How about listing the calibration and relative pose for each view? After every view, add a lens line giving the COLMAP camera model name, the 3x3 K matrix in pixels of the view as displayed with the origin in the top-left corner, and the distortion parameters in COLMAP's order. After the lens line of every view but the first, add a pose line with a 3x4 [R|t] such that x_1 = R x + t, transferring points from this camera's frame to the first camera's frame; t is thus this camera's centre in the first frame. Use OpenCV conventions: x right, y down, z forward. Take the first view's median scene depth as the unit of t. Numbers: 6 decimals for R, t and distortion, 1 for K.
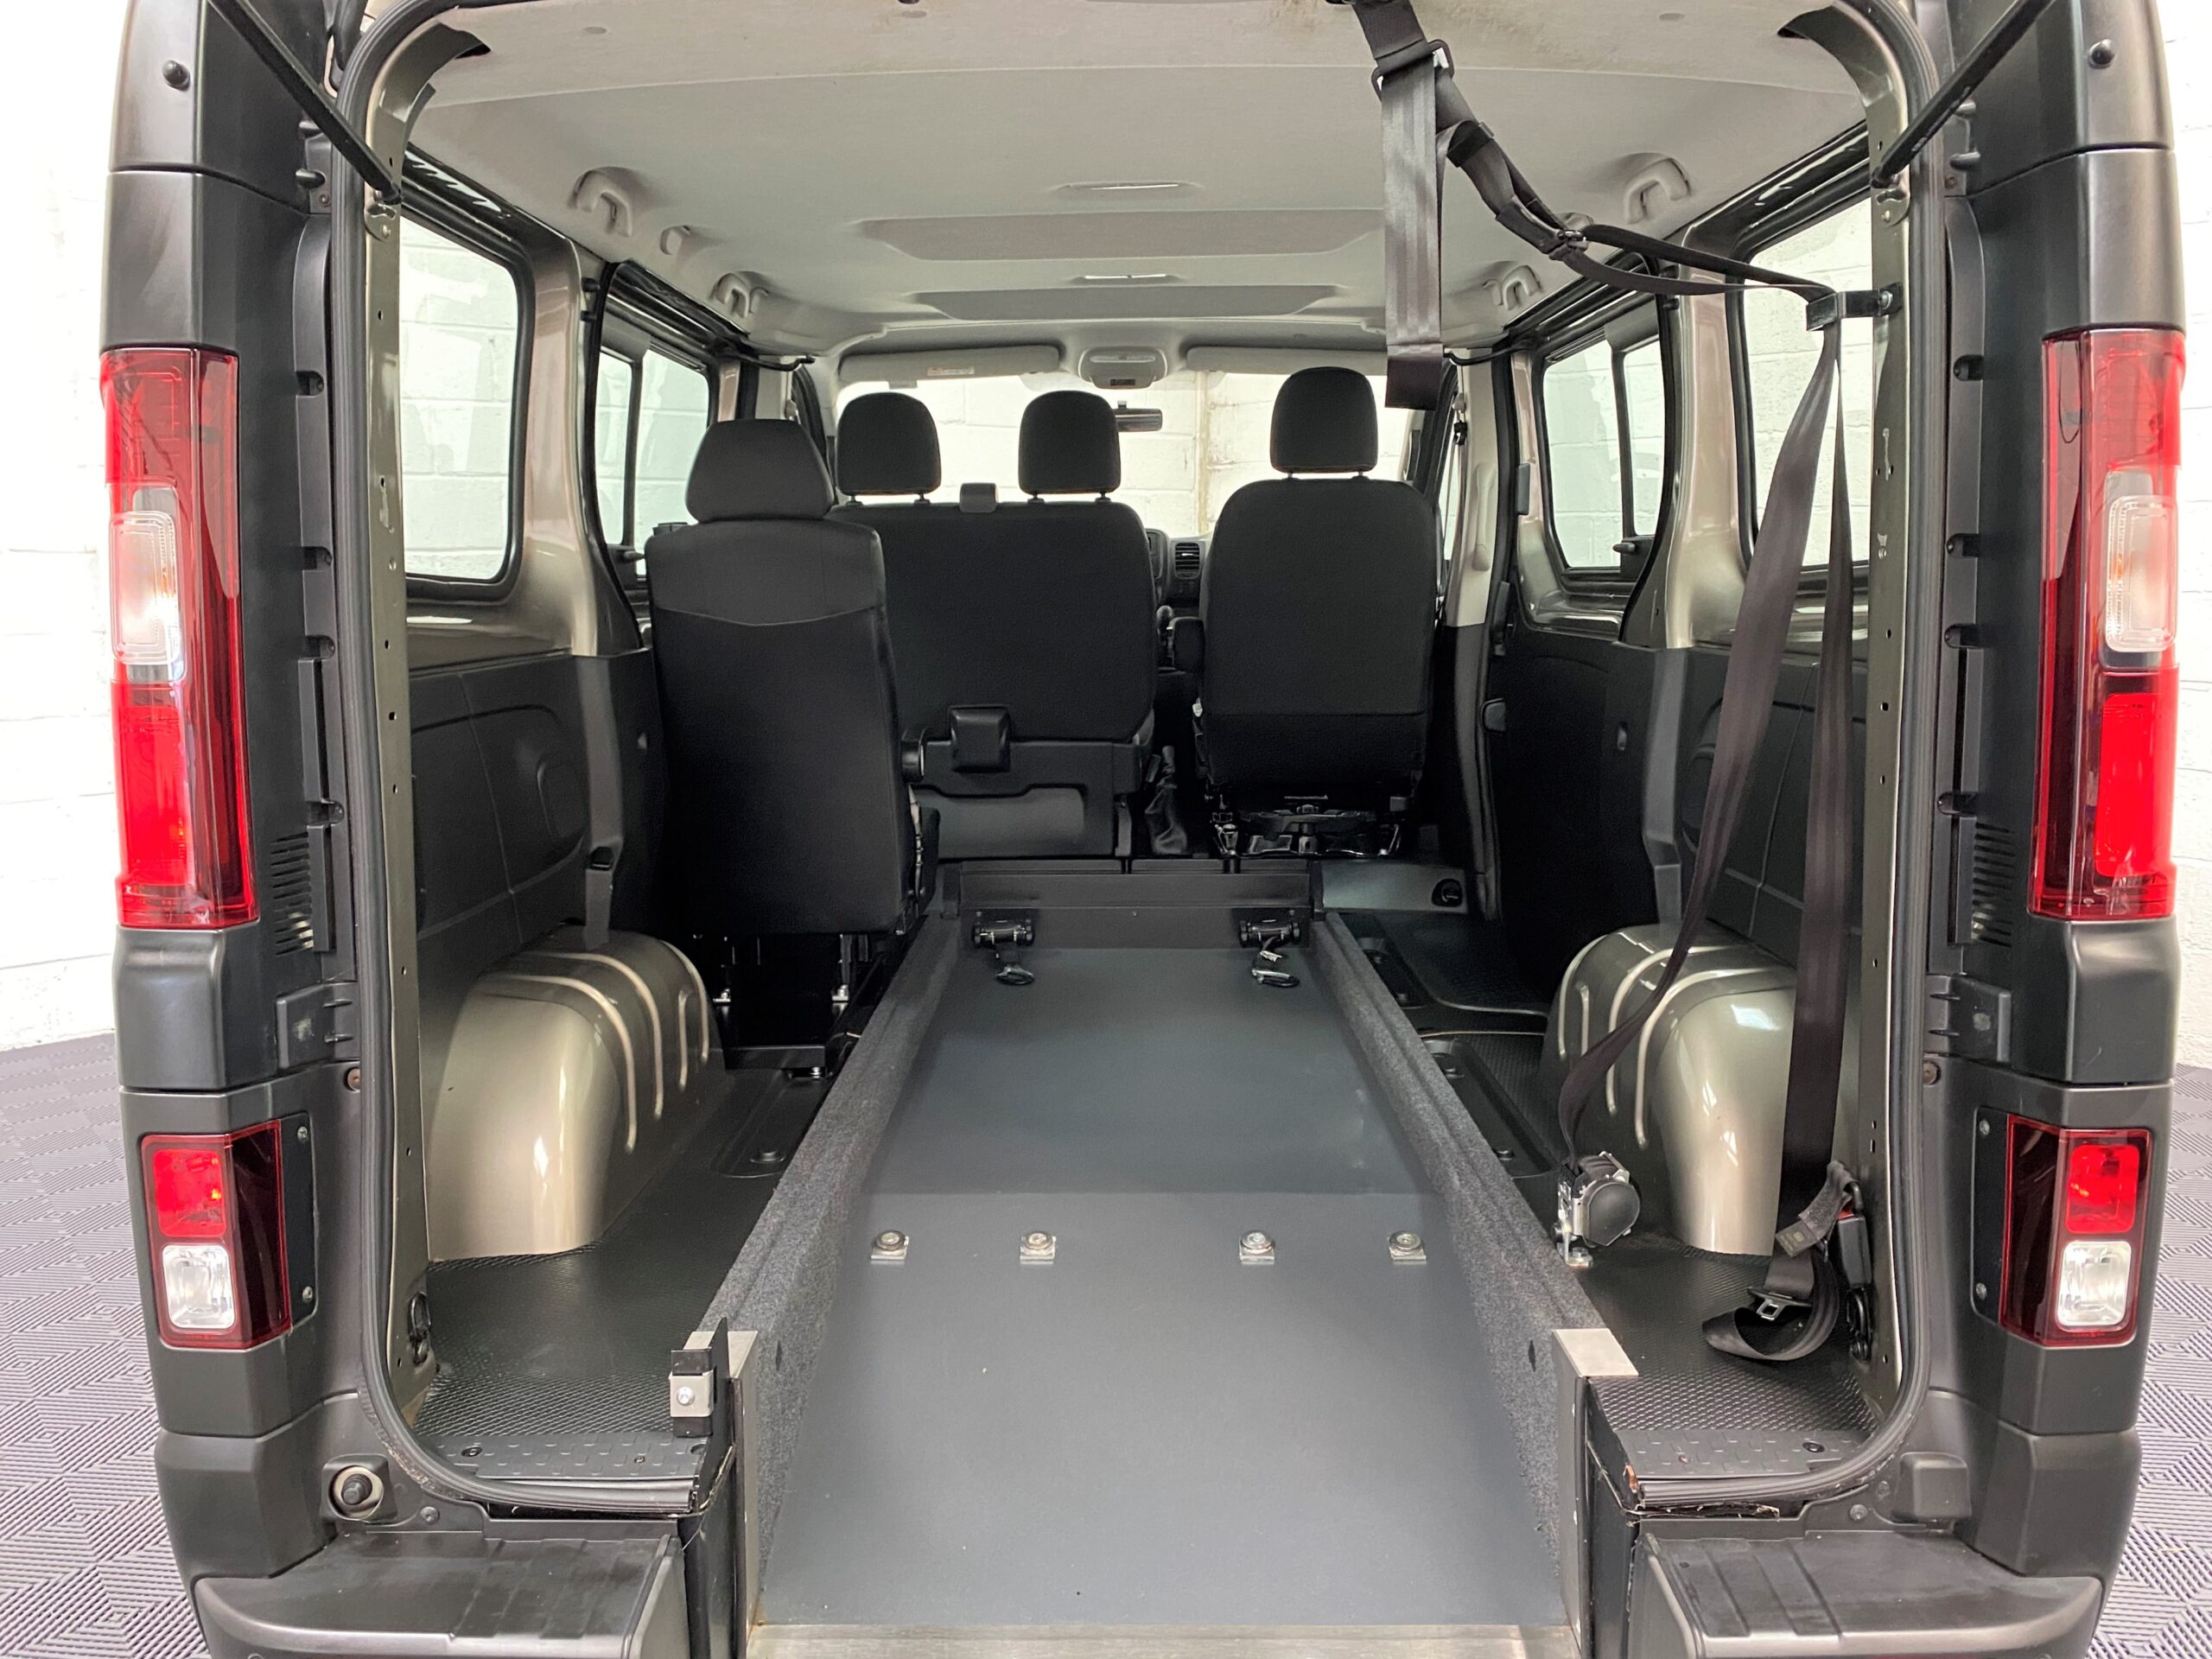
lens RADIAL K [[1713.8, 0, 1104.4], [0, 1713.8, 841.9], [0, 0, 1]] dist [0.020789, -0.005558]
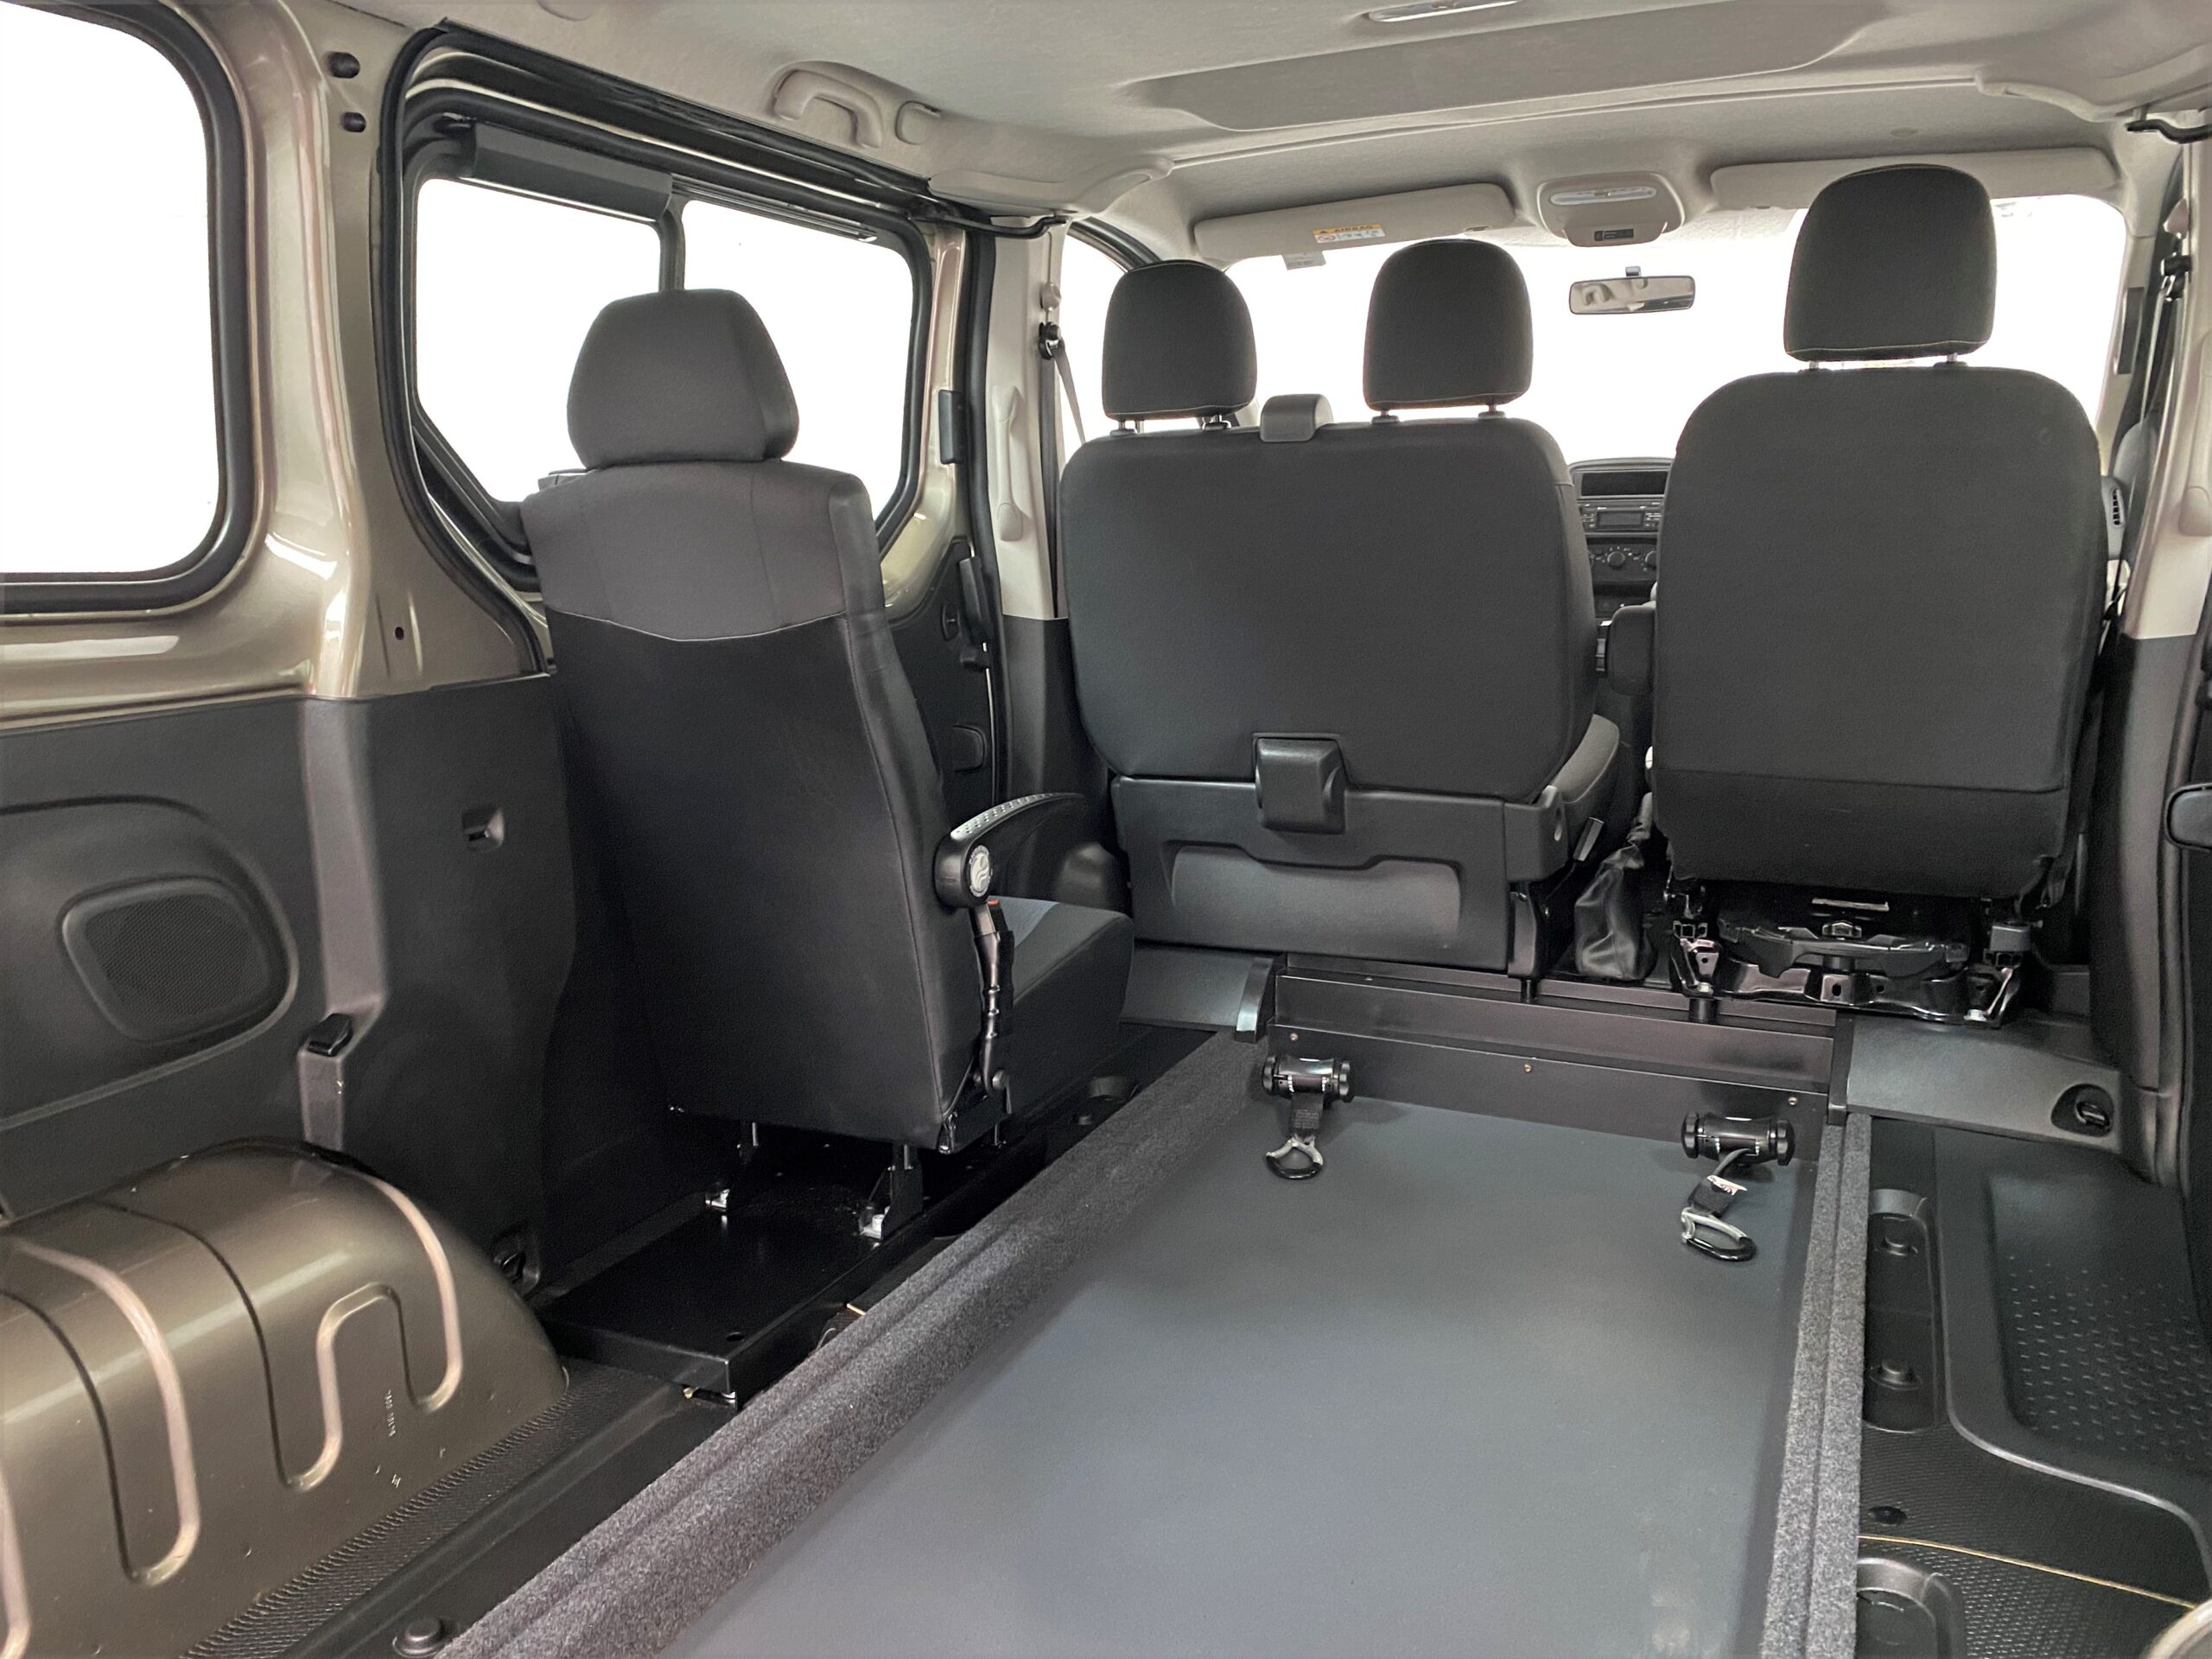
lens RADIAL K [[1658.9, 0, 1104.6], [0, 1658.9, 836.2], [0, 0, 1]] dist [-0.004065, -0.038097]
pose [[0.908025, 0.079745, -0.411255, 0.126370], [-0.061128, 0.996429, 0.058246, -0.073430], [0.414432, -0.027750, 0.909657, 0.387285]]
